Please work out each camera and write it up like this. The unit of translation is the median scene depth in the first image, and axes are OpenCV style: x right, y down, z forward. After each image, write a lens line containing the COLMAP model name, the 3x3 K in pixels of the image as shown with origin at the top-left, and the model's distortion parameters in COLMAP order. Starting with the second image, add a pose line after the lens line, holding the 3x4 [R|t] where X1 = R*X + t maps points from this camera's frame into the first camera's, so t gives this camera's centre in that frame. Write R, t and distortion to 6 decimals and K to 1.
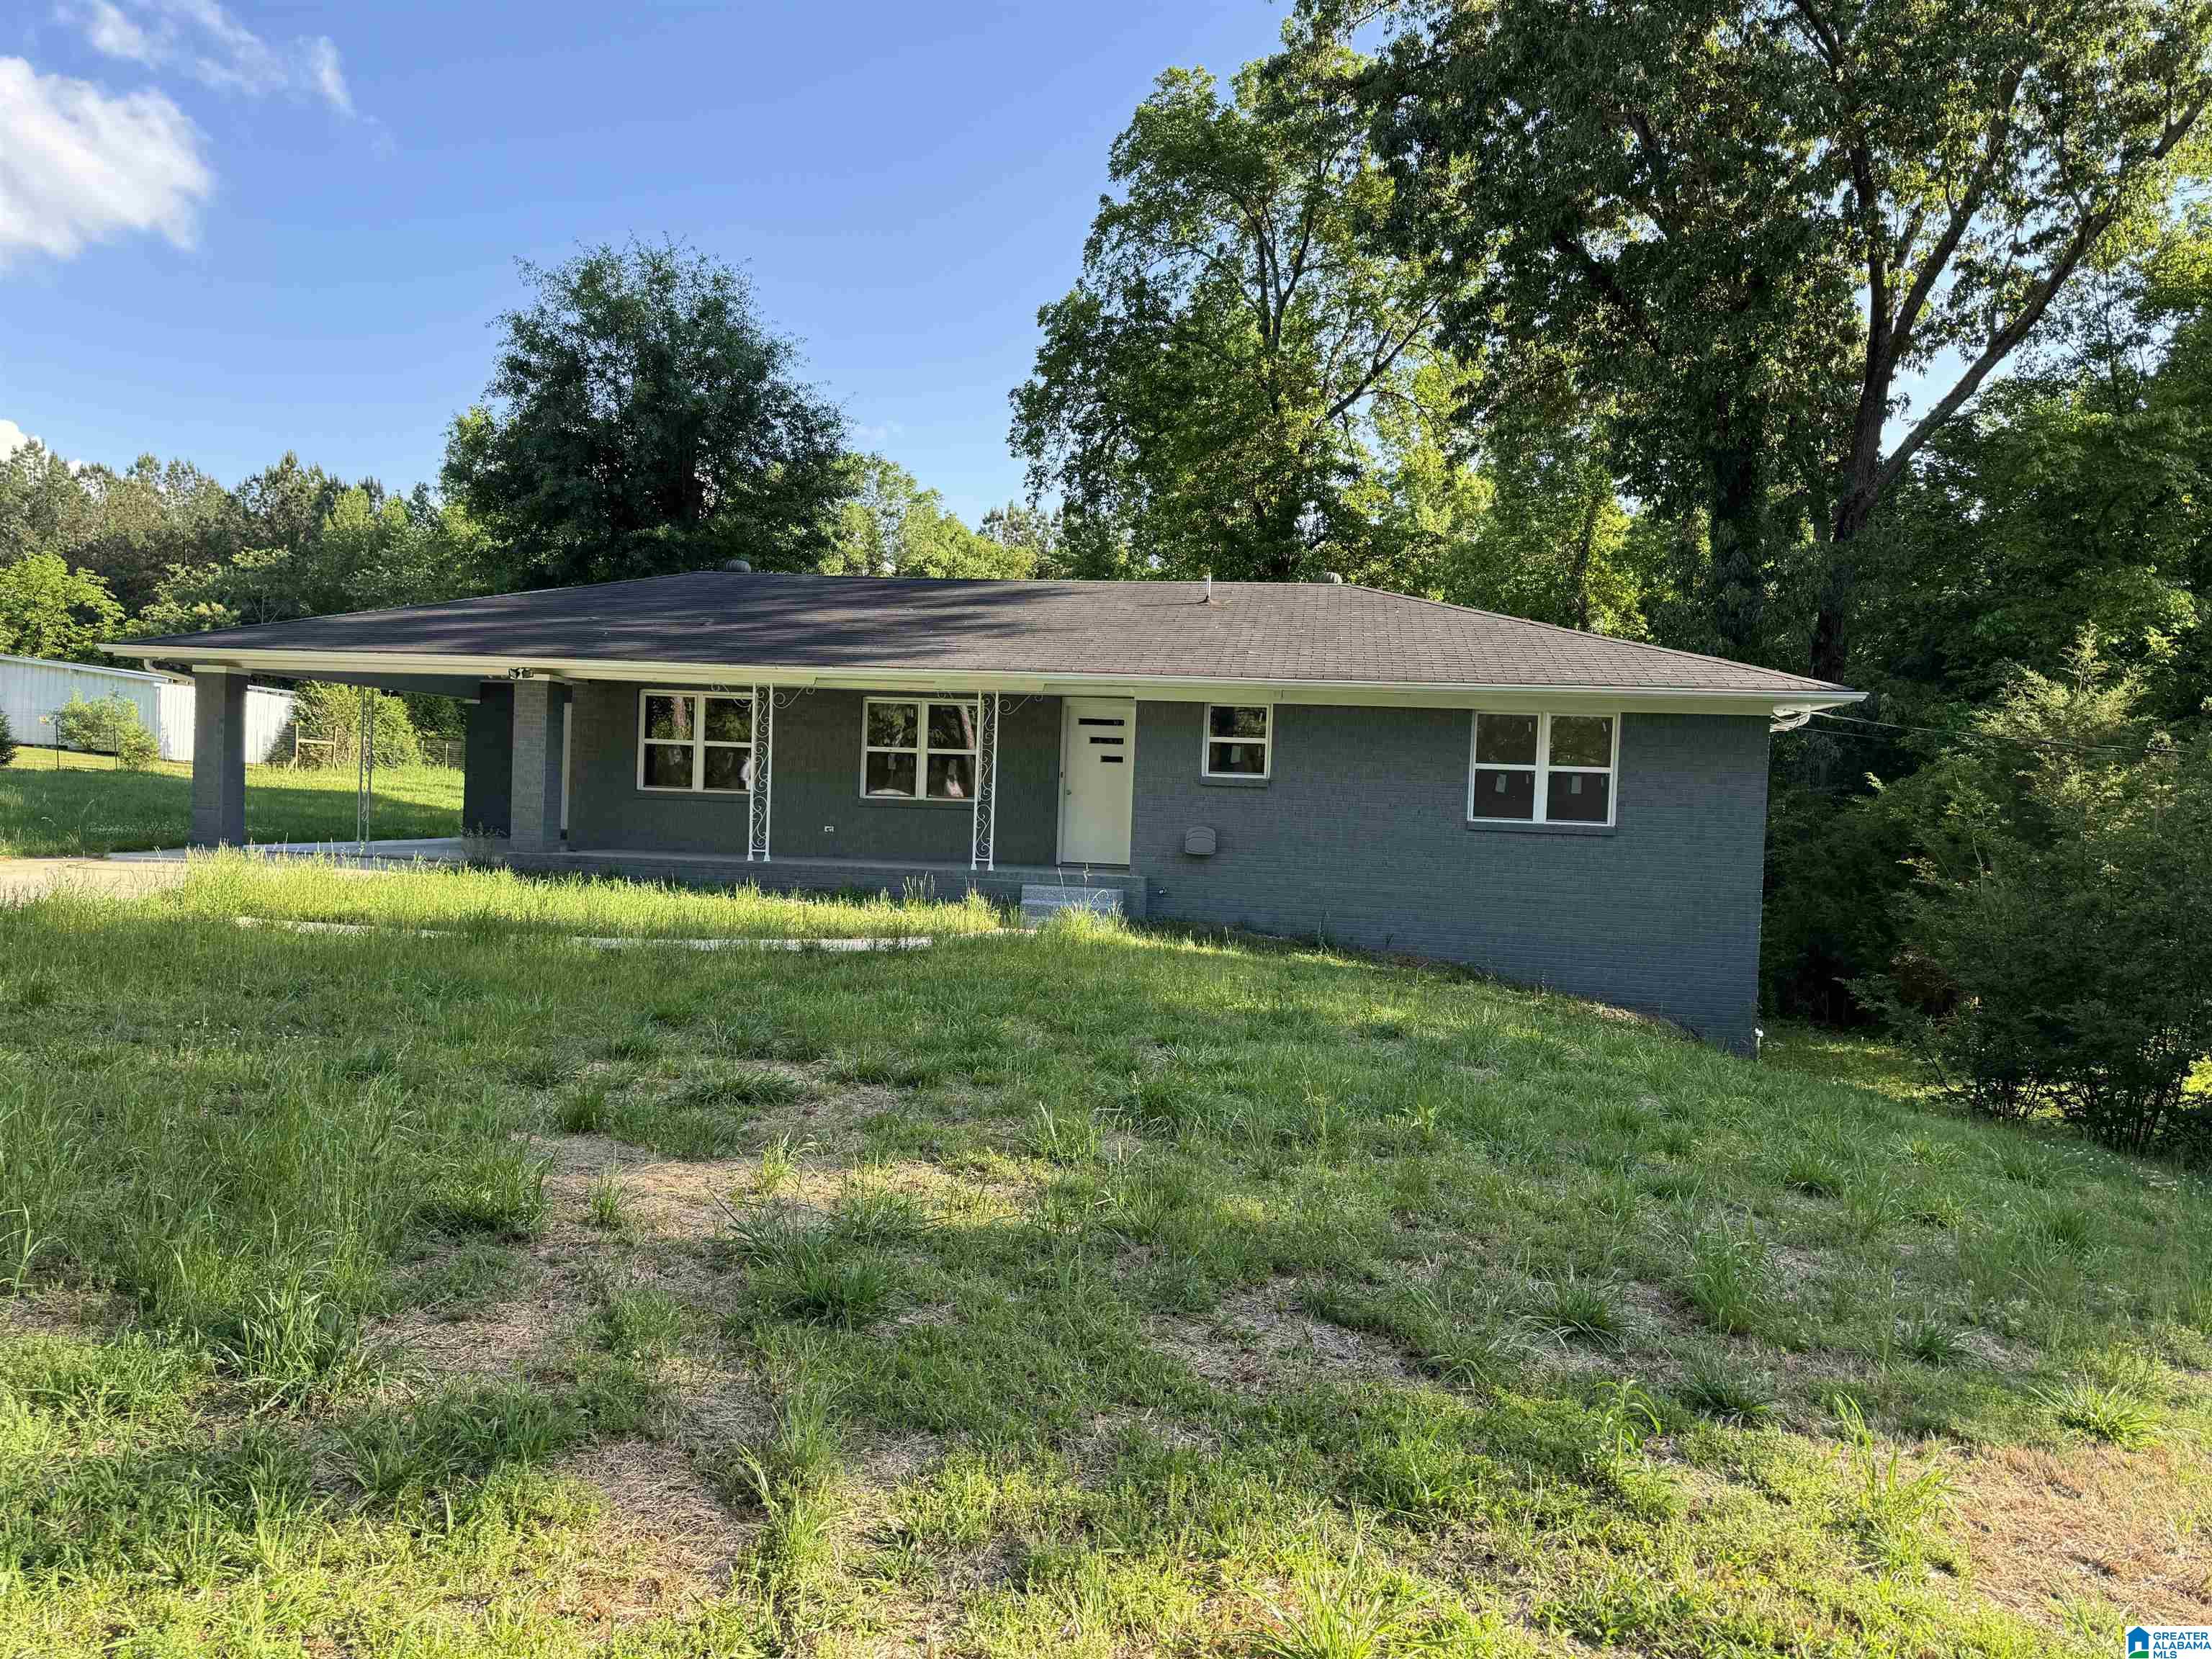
lens RADIAL K [[1595.0, 0, 1106.0], [0, 1595.0, 829.5], [0, 0, 1]] dist [0.071889, -0.039836]
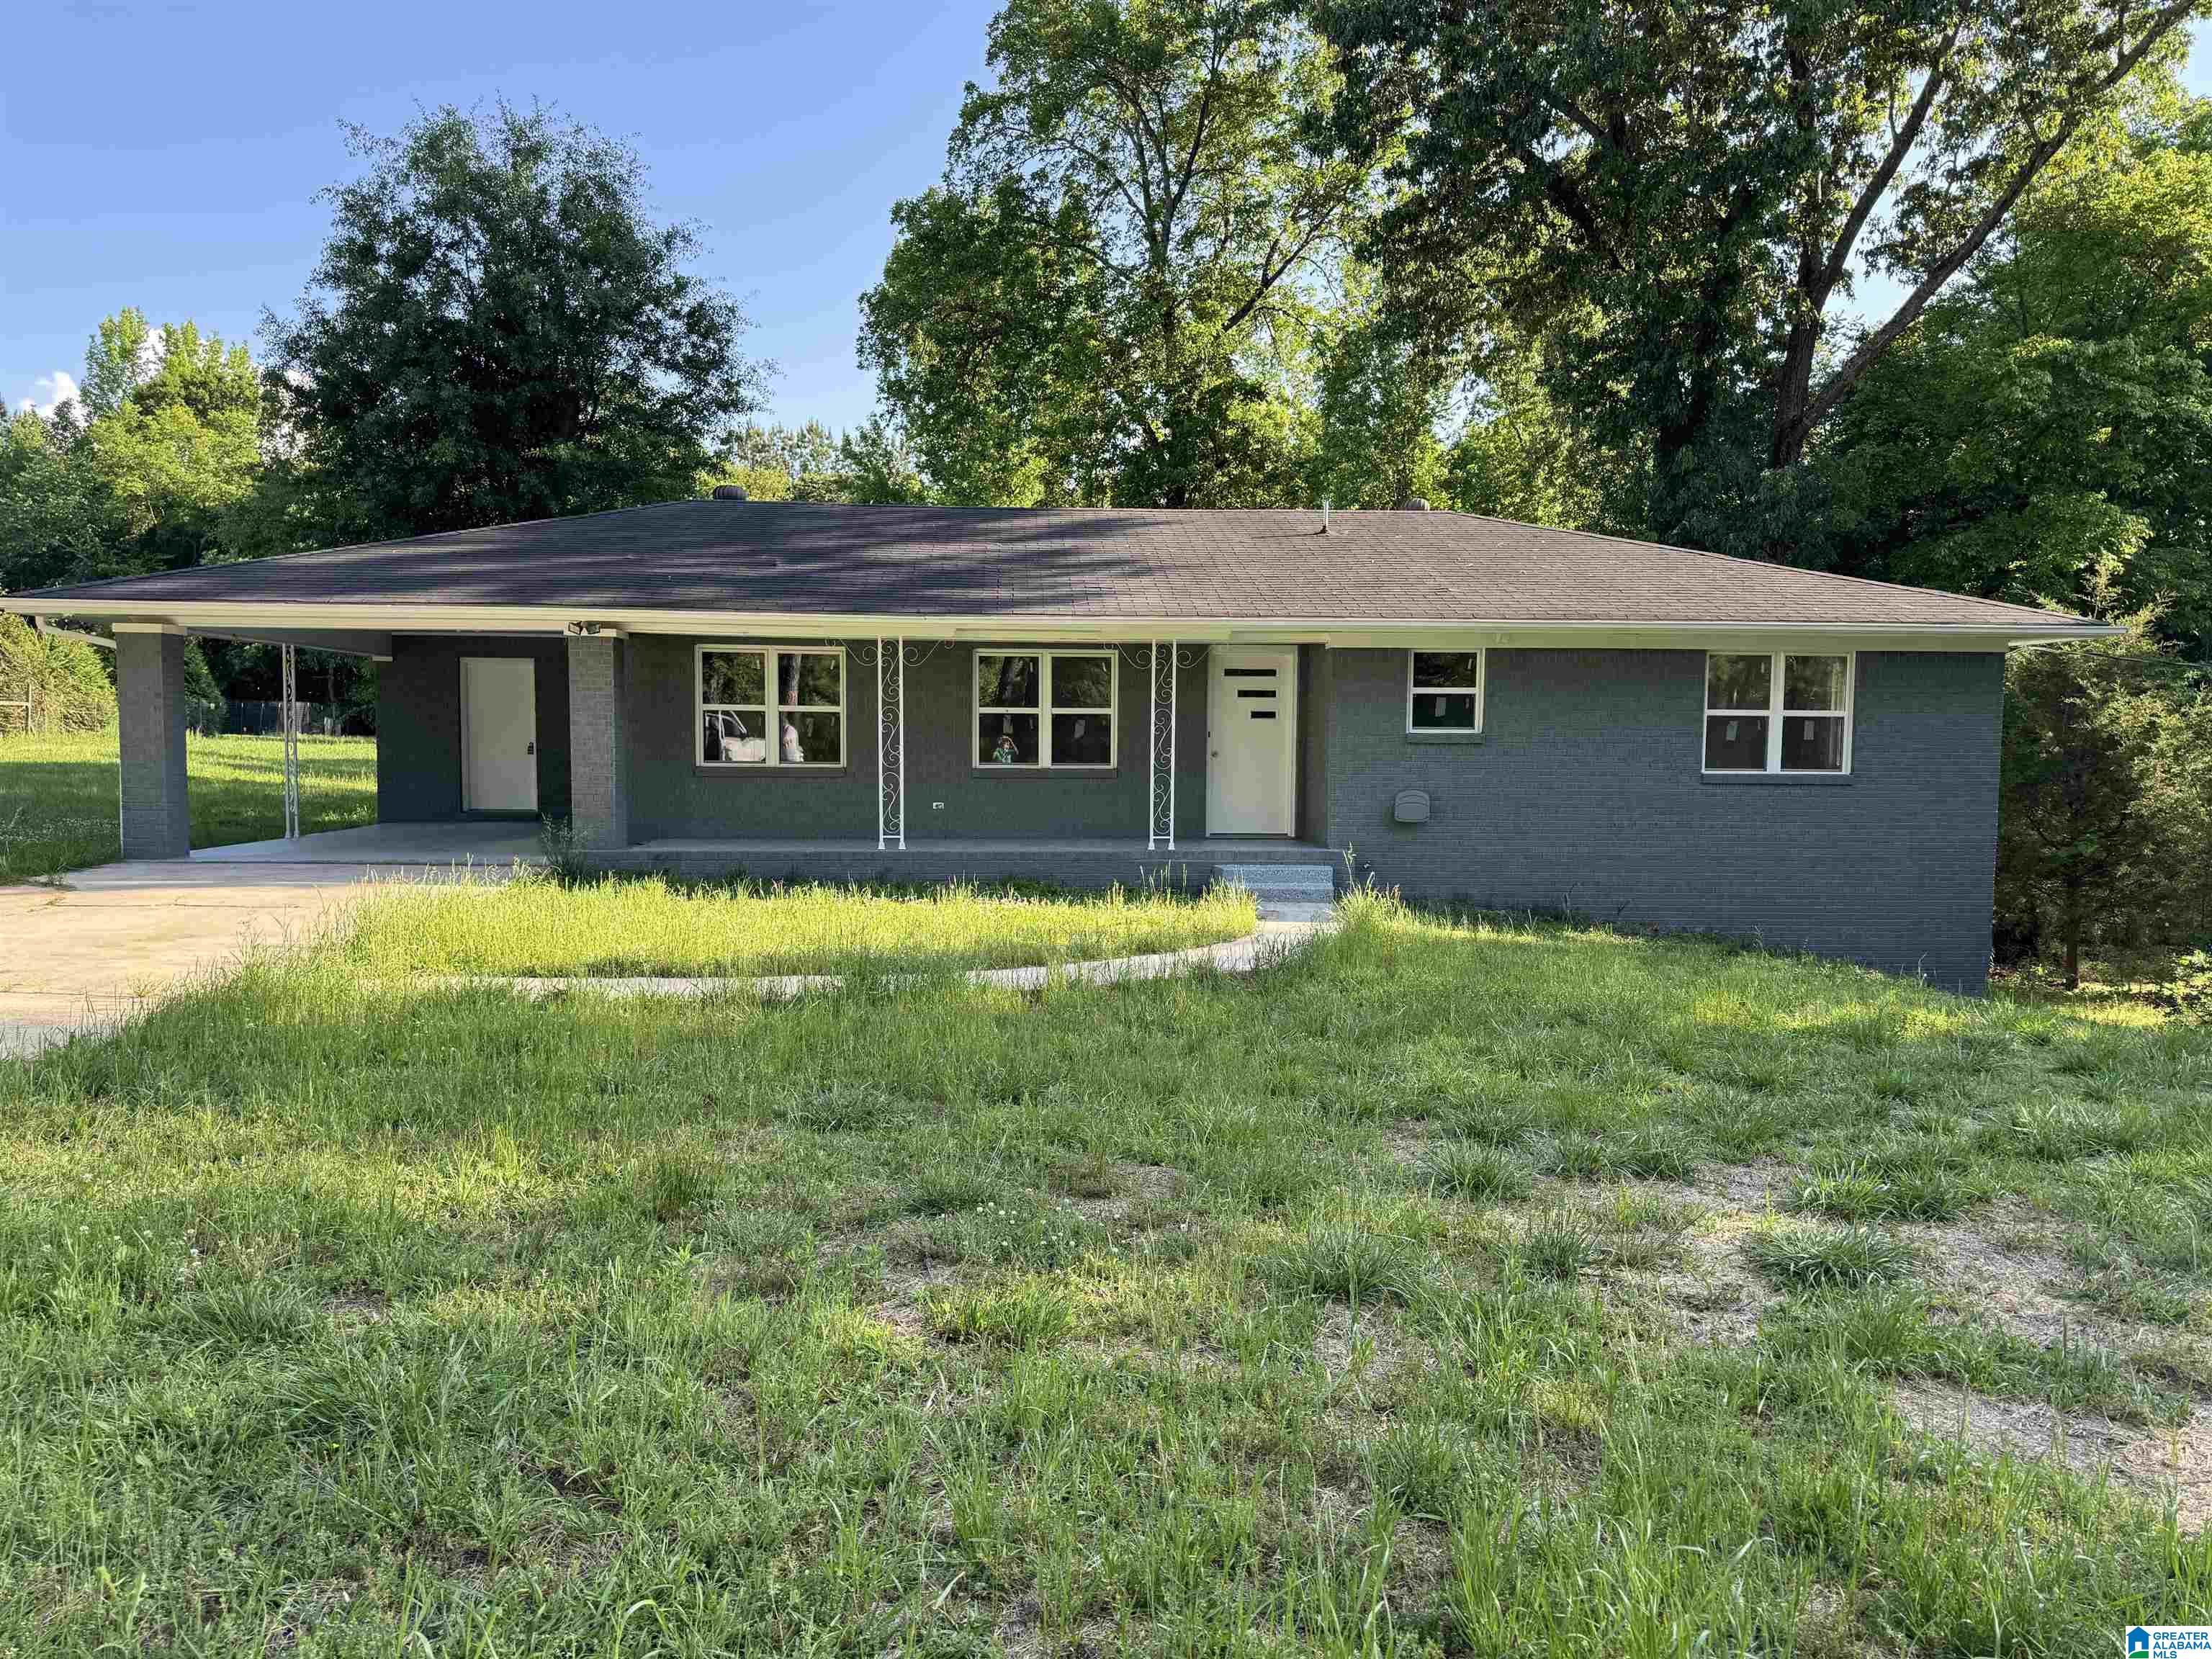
lens RADIAL K [[1592.5, 0, 1106.0], [0, 1592.5, 829.5], [0, 0, 1]] dist [0.032973, -0.001354]
pose [[0.979980, -0.043248, 0.194341, -0.231188], [0.033982, 0.998132, 0.050765, -0.025418], [-0.196174, -0.043145, 0.979619, 0.141073]]
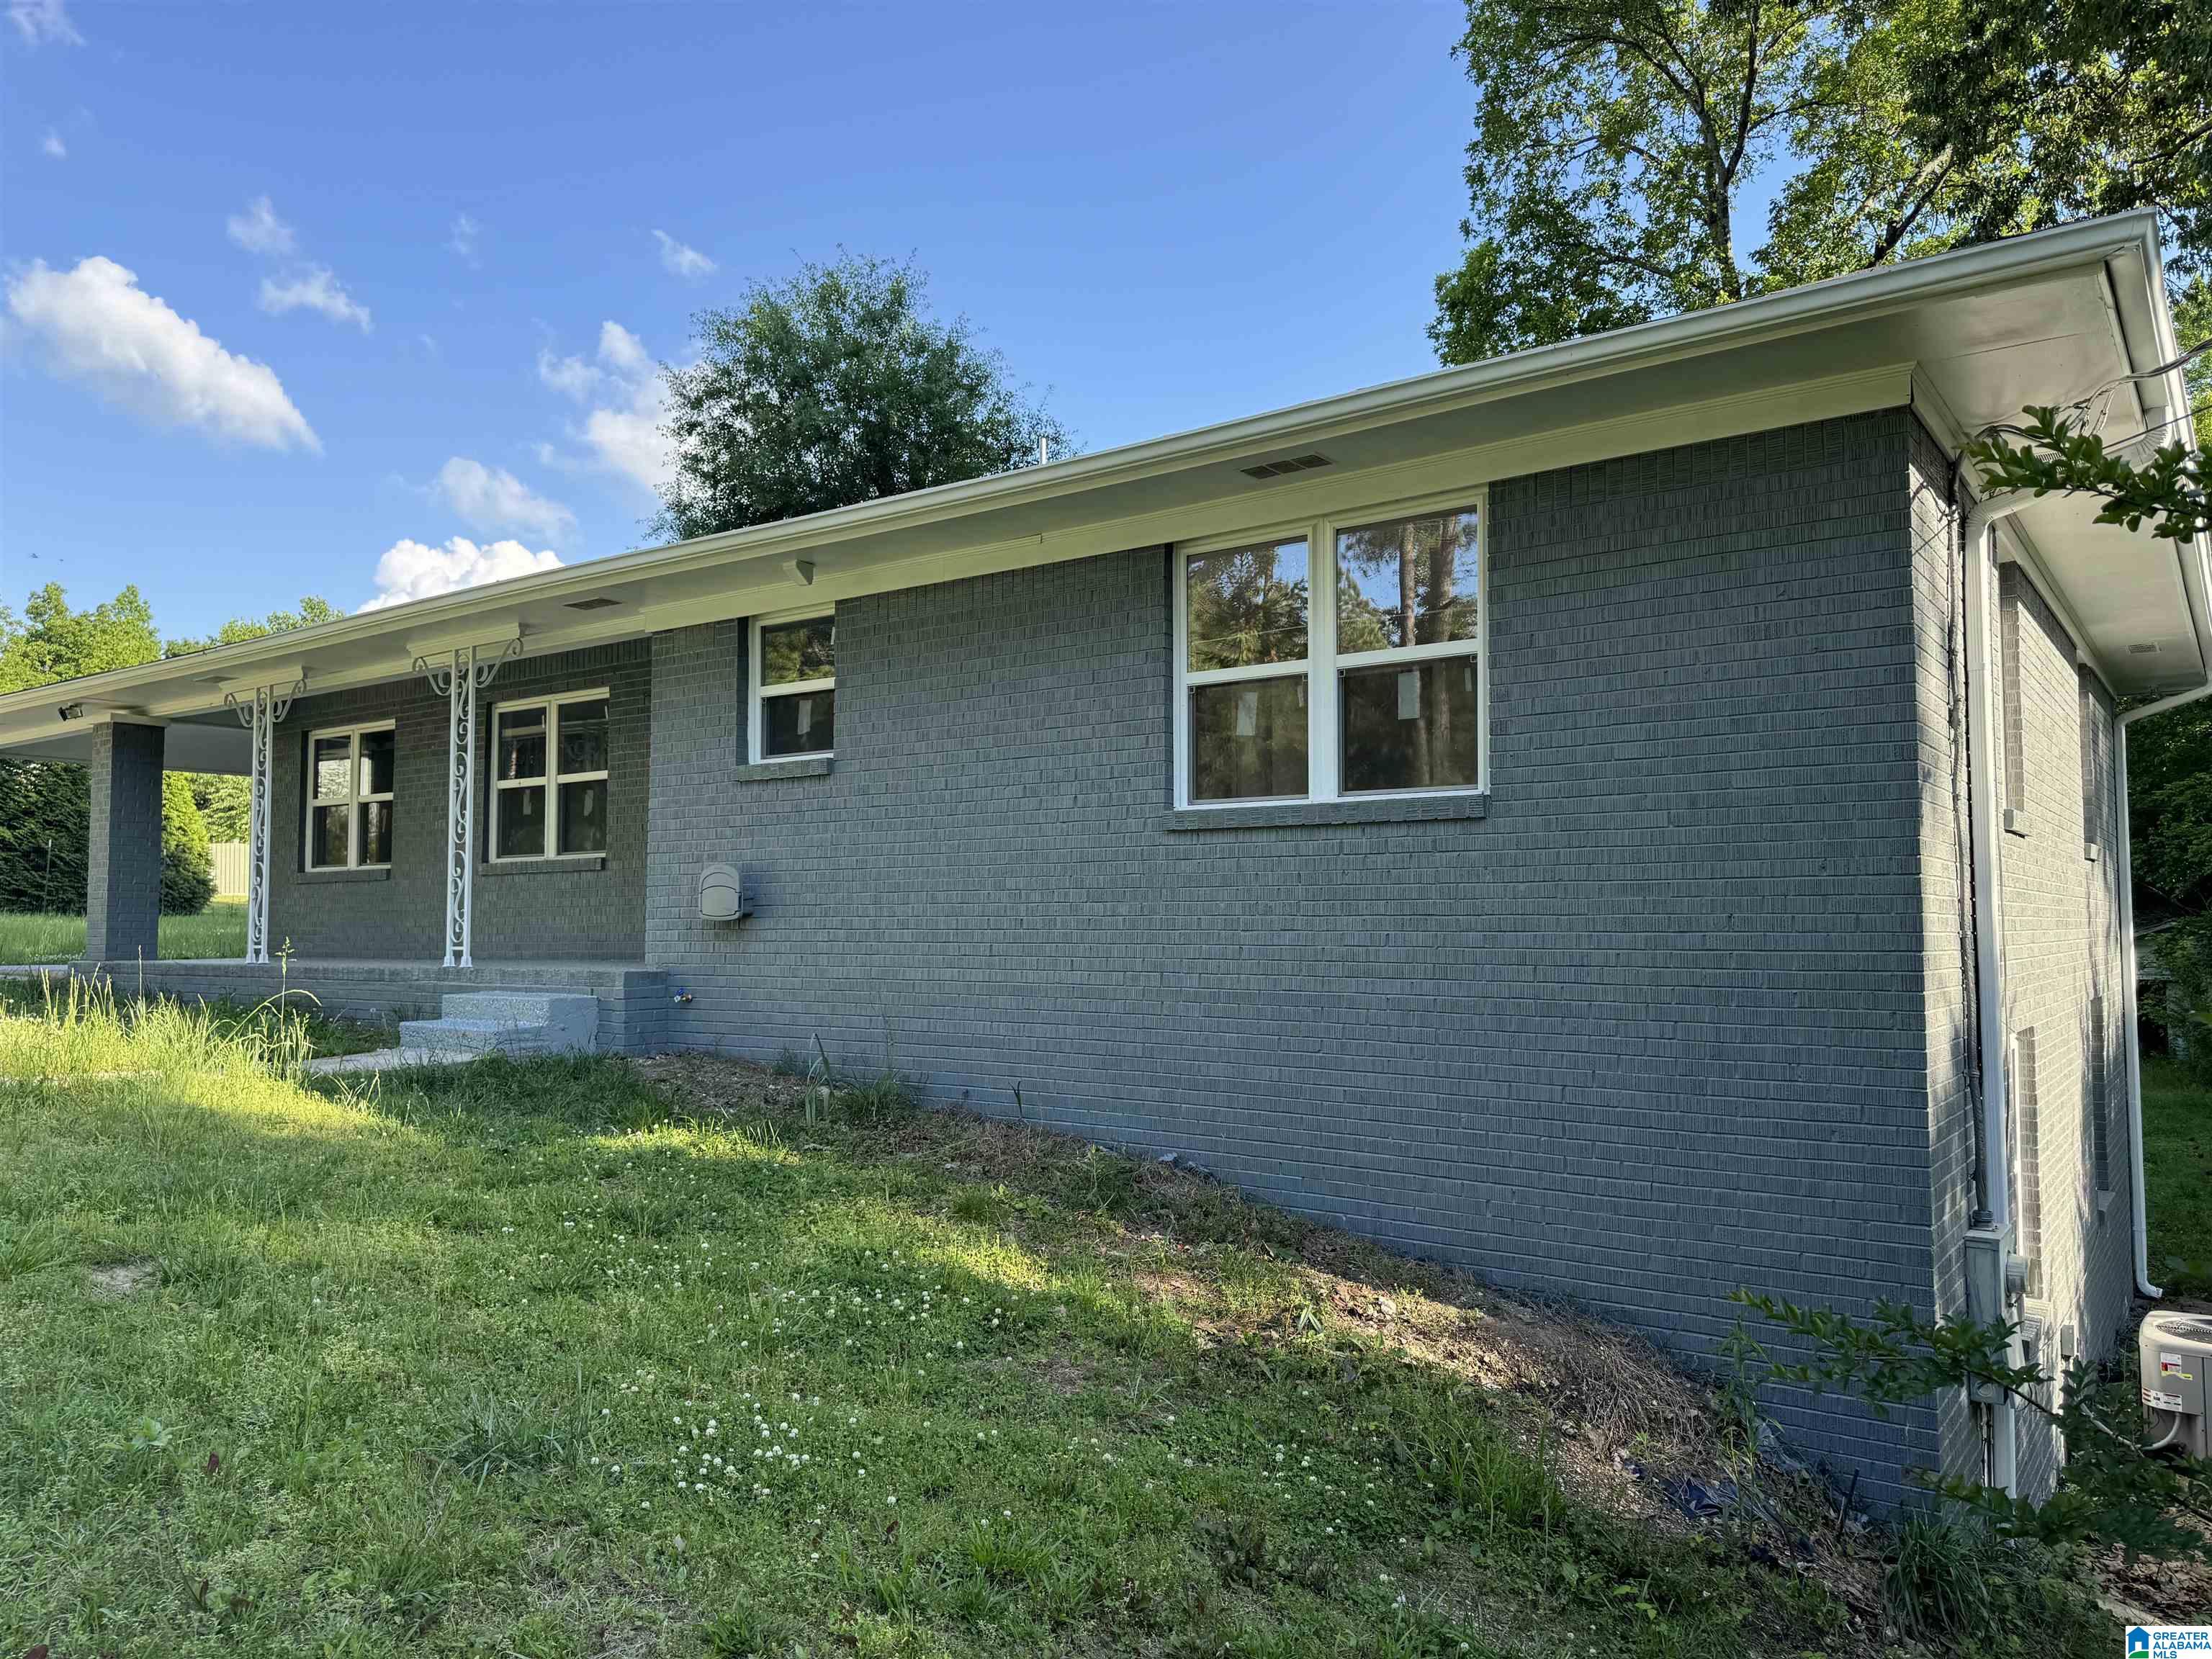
lens RADIAL K [[1592.5, 0, 1106.0], [0, 1592.5, 829.5], [0, 0, 1]] dist [0.032973, -0.001354]
pose [[0.886594, -0.065053, -0.457950, 0.326119], [0.018170, 0.994195, -0.106051, 0.035217], [0.462191, 0.085703, 0.882629, 0.511313]]
